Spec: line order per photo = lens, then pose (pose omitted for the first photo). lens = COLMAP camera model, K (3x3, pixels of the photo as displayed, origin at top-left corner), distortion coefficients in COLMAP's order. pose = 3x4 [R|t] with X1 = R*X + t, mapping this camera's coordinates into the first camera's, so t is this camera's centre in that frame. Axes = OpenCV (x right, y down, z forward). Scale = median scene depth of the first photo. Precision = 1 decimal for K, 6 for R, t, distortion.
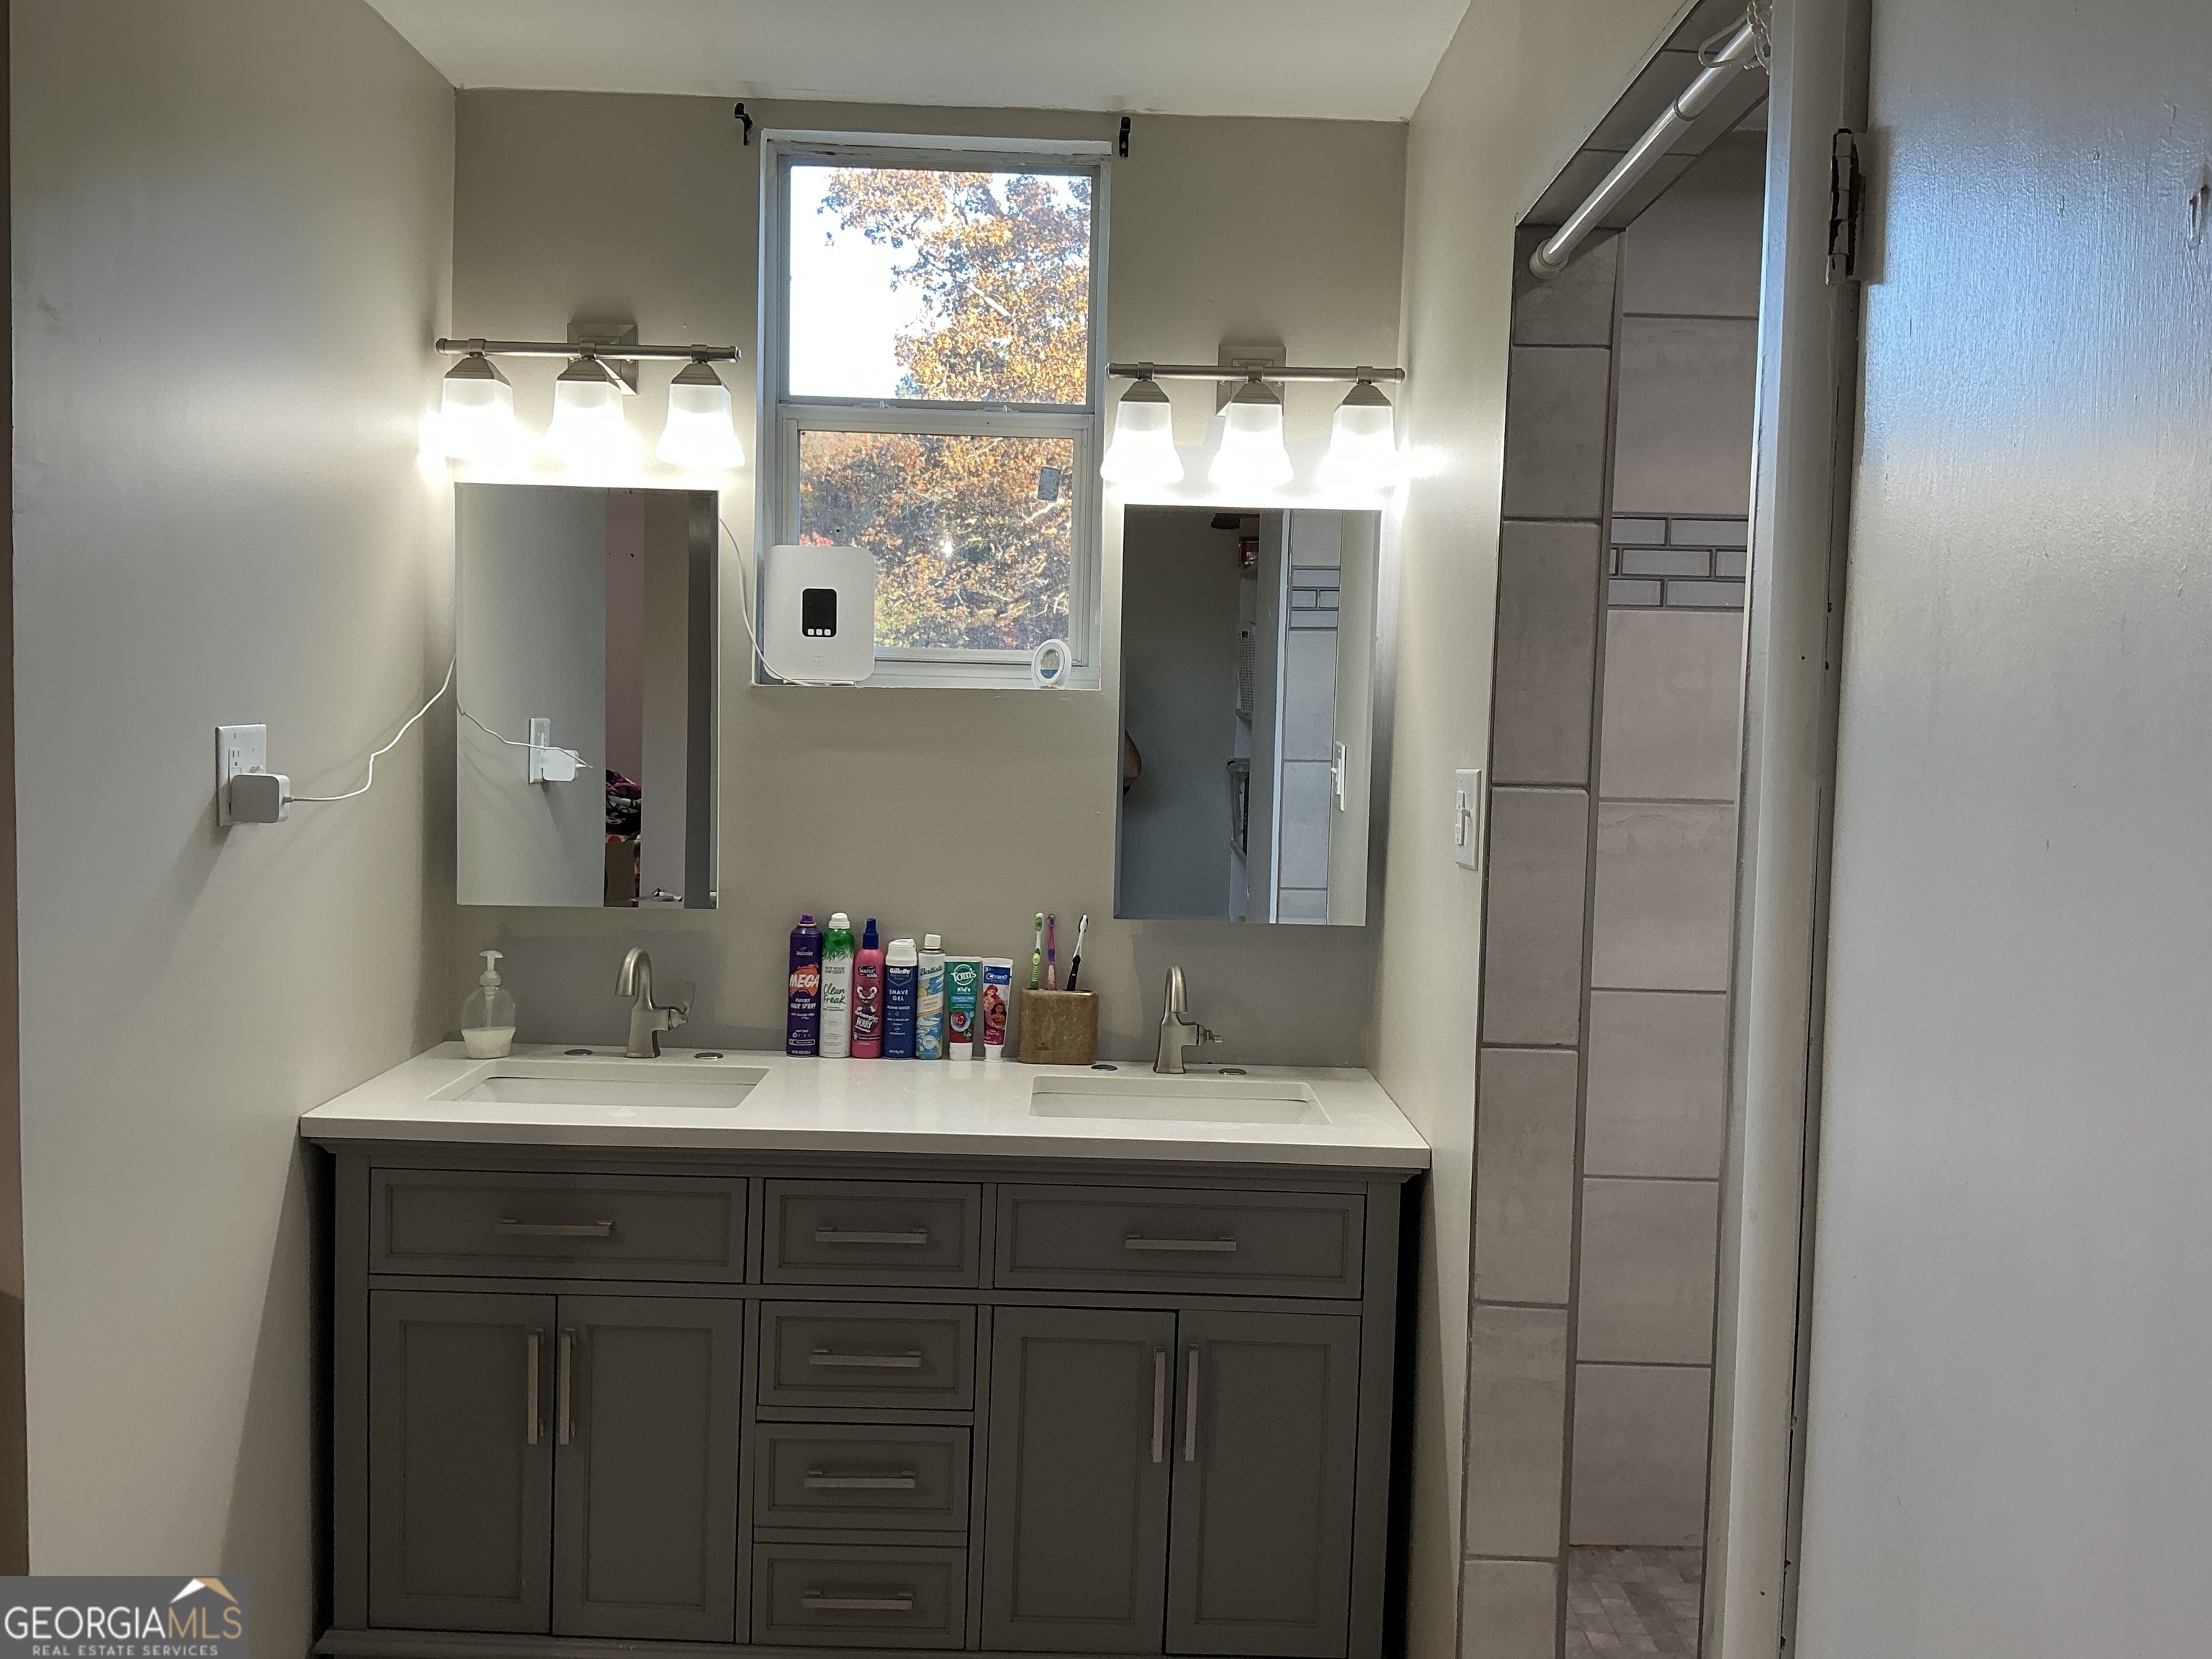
lens RADIAL K [[1839.3, 0, 1106.0], [0, 1839.3, 829.5], [0, 0, 1]] dist [0.151432, -0.327601]
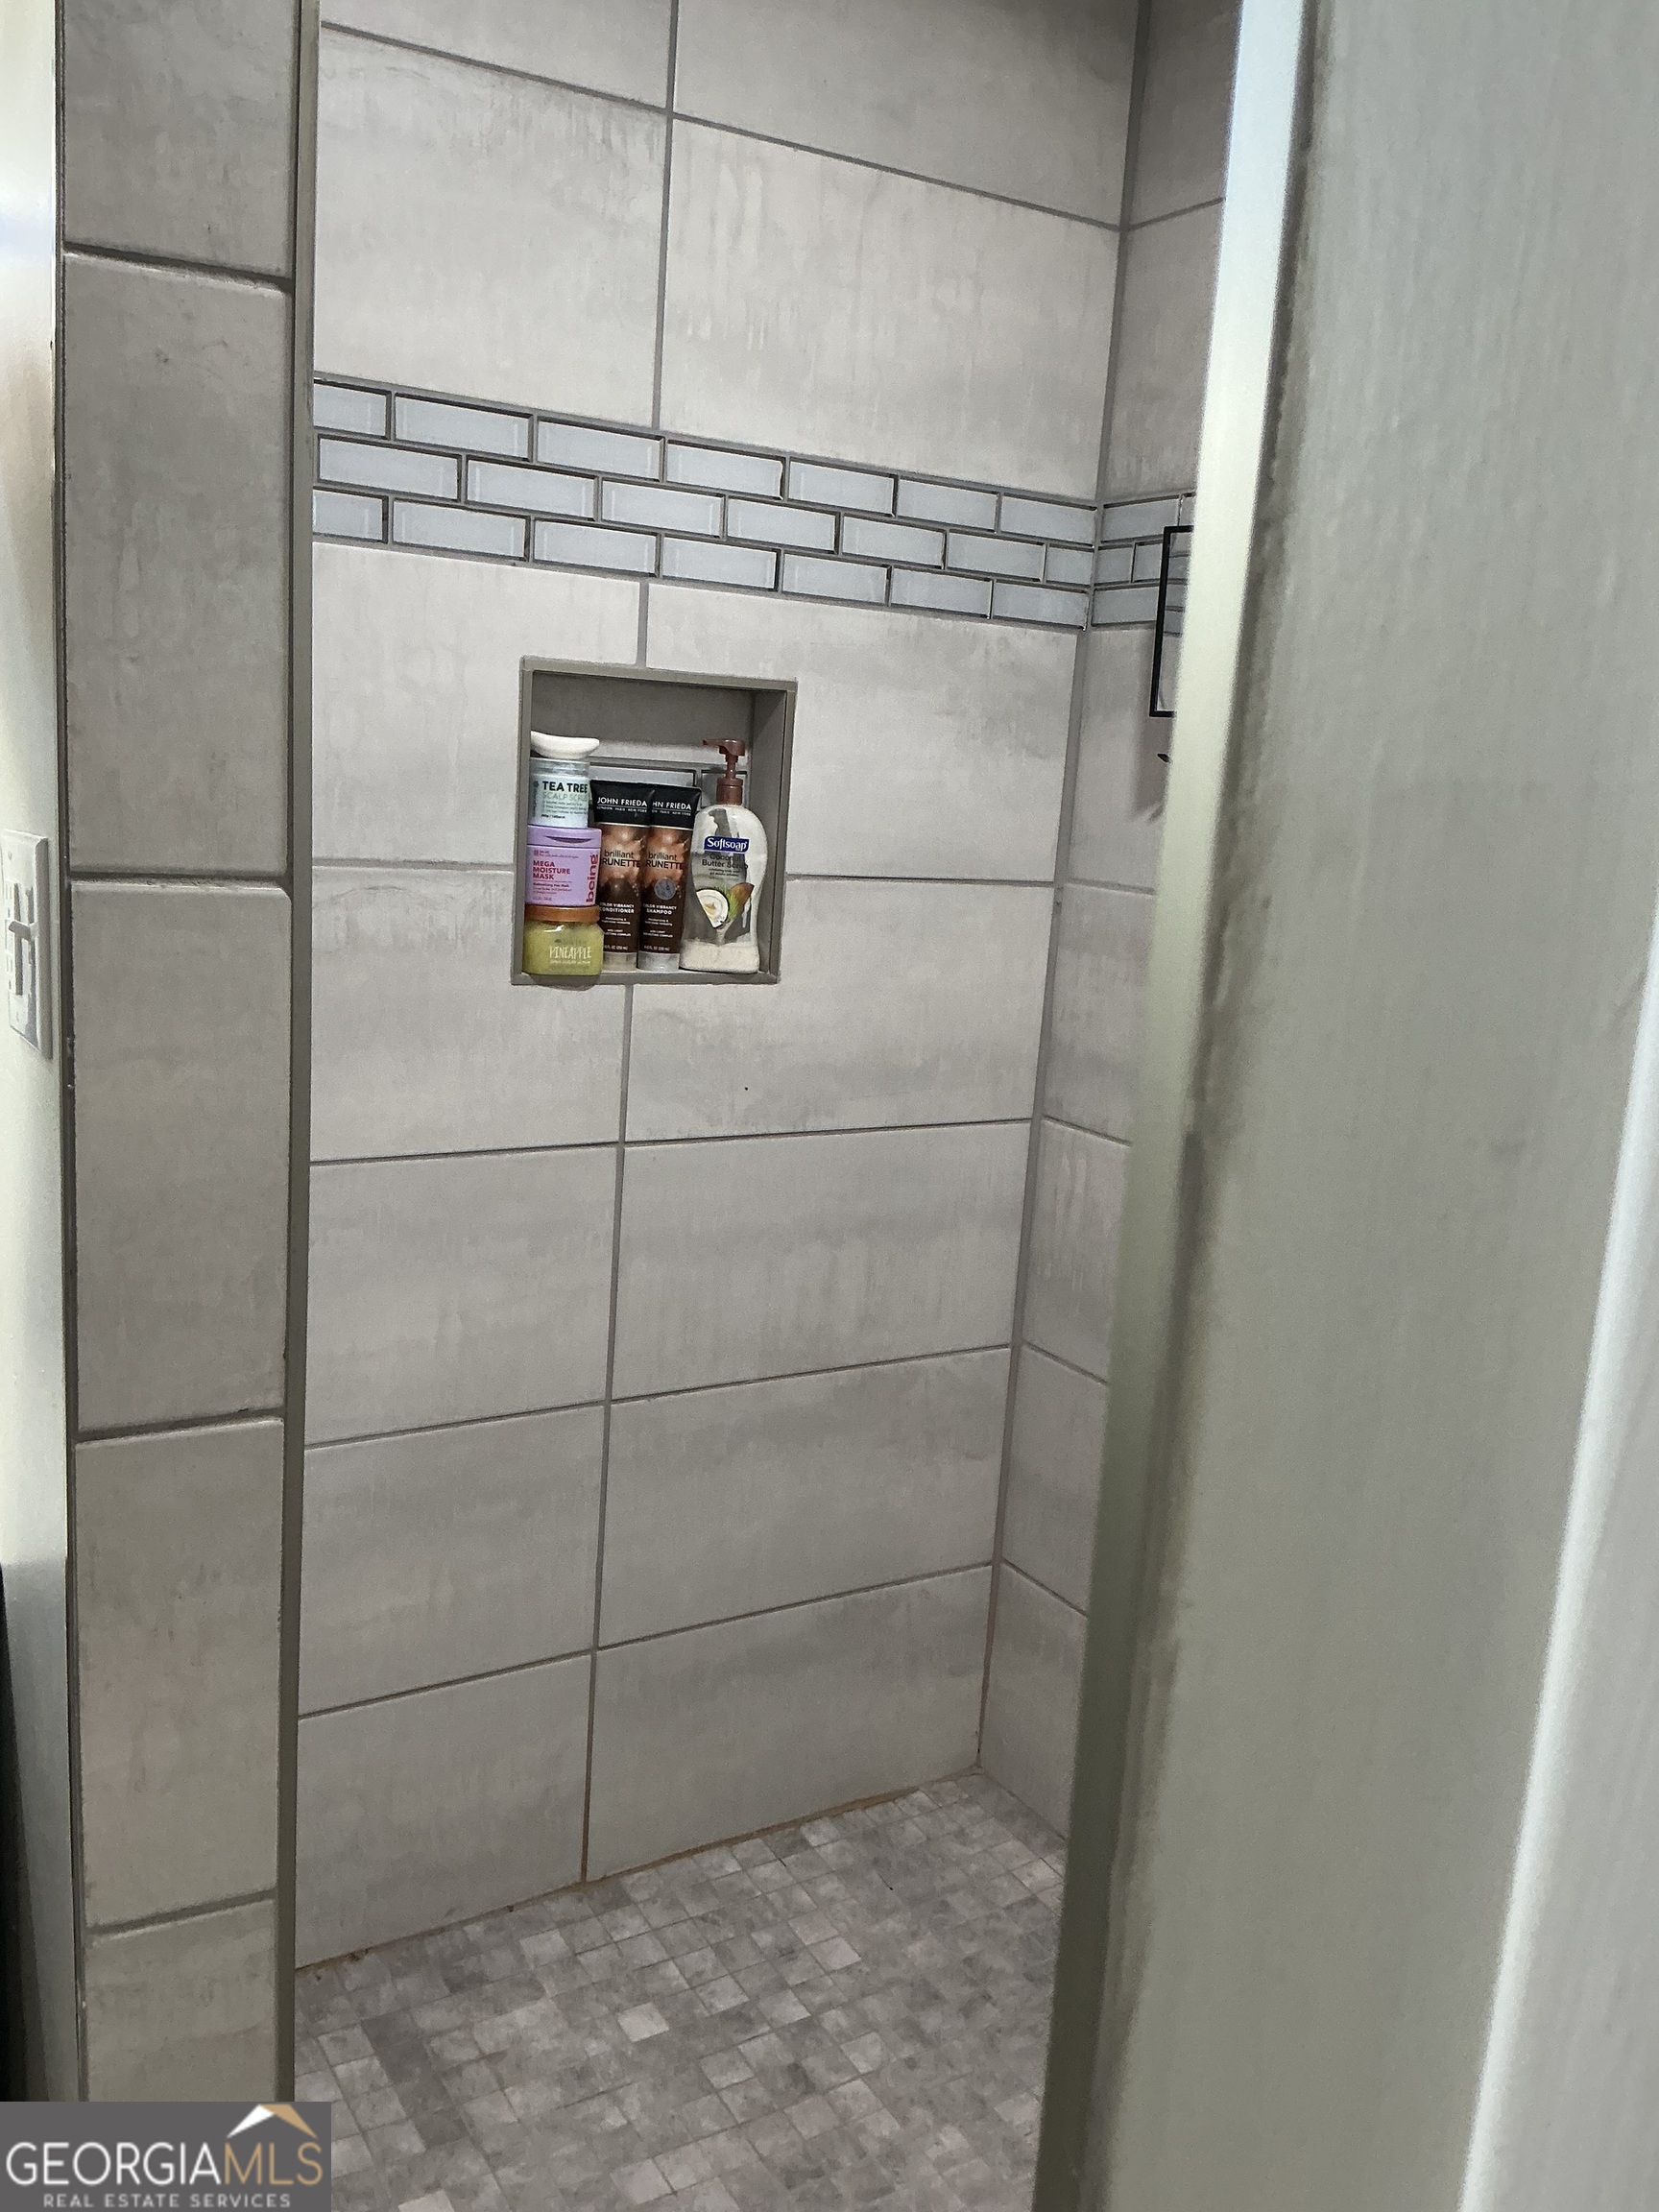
lens RADIAL K [[1839.3, 0, 829.5], [0, 1839.3, 1106.0], [0, 0, 1]] dist [0.151432, -0.327601]
pose [[0.856134, -0.068927, 0.512136, 0.123140], [-0.006470, 0.989557, 0.143999, -0.033025], [-0.516713, -0.126596, 0.846747, 0.487718]]
